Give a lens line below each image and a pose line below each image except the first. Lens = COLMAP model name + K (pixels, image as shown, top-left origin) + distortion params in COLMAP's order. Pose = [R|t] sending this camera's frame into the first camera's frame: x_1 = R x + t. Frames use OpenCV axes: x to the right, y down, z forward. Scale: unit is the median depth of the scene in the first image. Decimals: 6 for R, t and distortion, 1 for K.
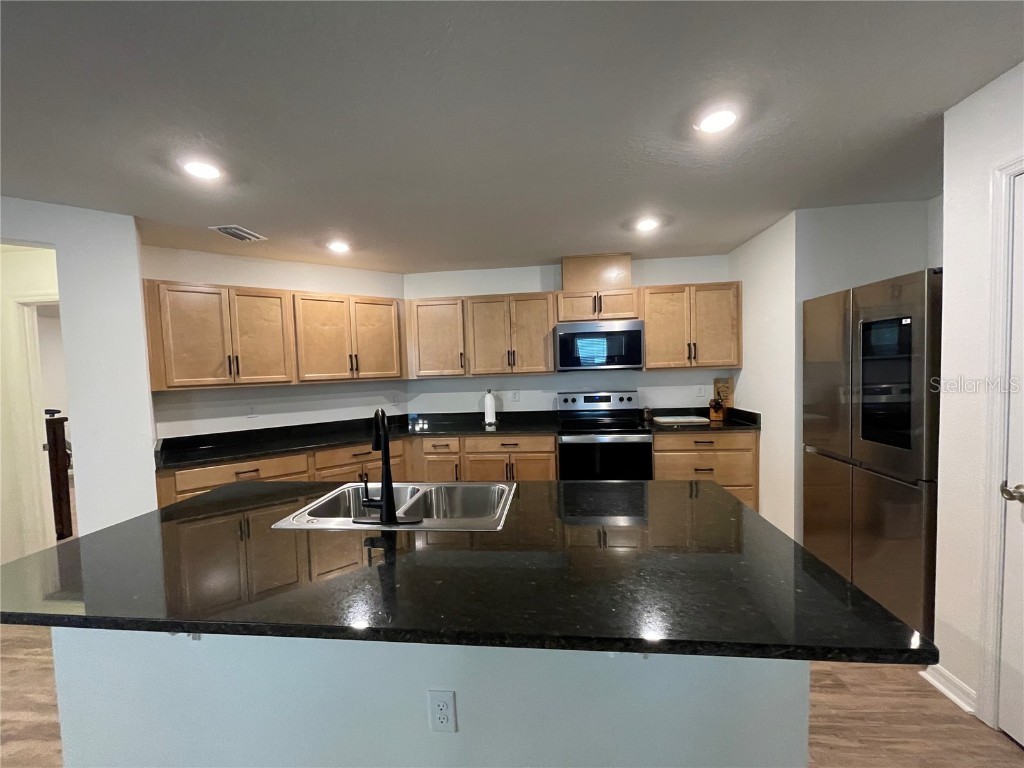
lens RADIAL K [[408.5, 0, 514.4], [0, 408.5, 387.8], [0, 0, 1]] dist [-0.001315, 0.000226]
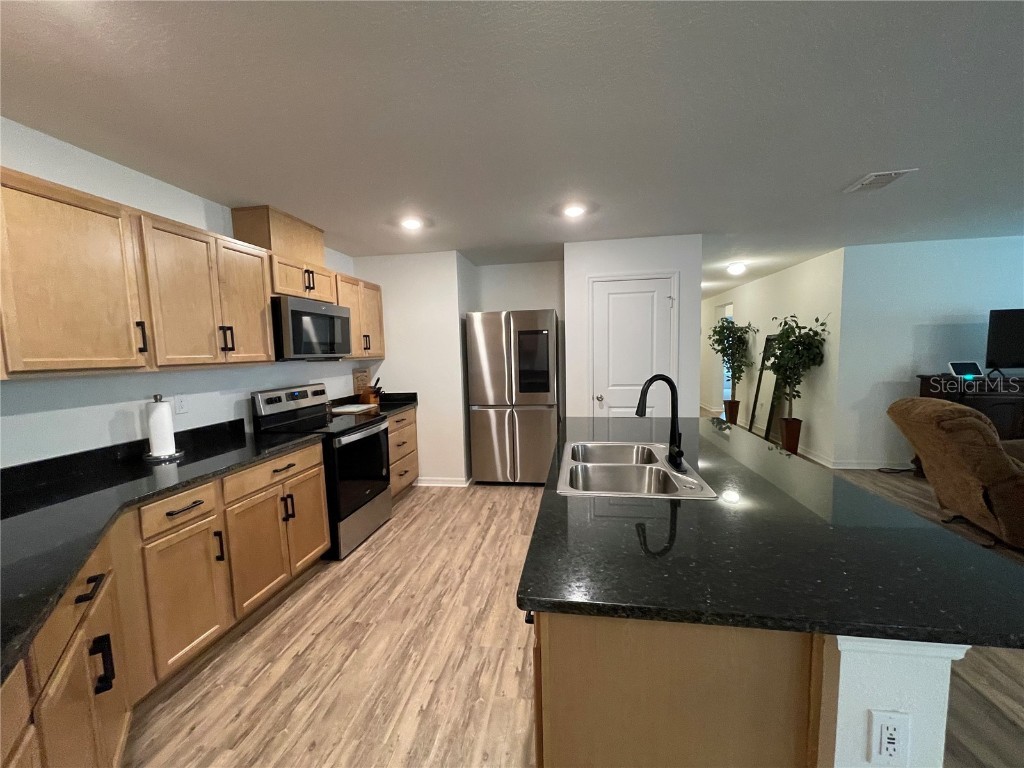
lens RADIAL K [[408.5, 0, 514.4], [0, 408.5, 387.8], [0, 0, 1]] dist [-0.001315, 0.000226]
pose [[0.068340, -0.059761, 0.995871, -0.599962], [0.071269, 0.995947, 0.054874, -0.001502], [-0.995113, 0.067224, 0.072322, 0.527963]]
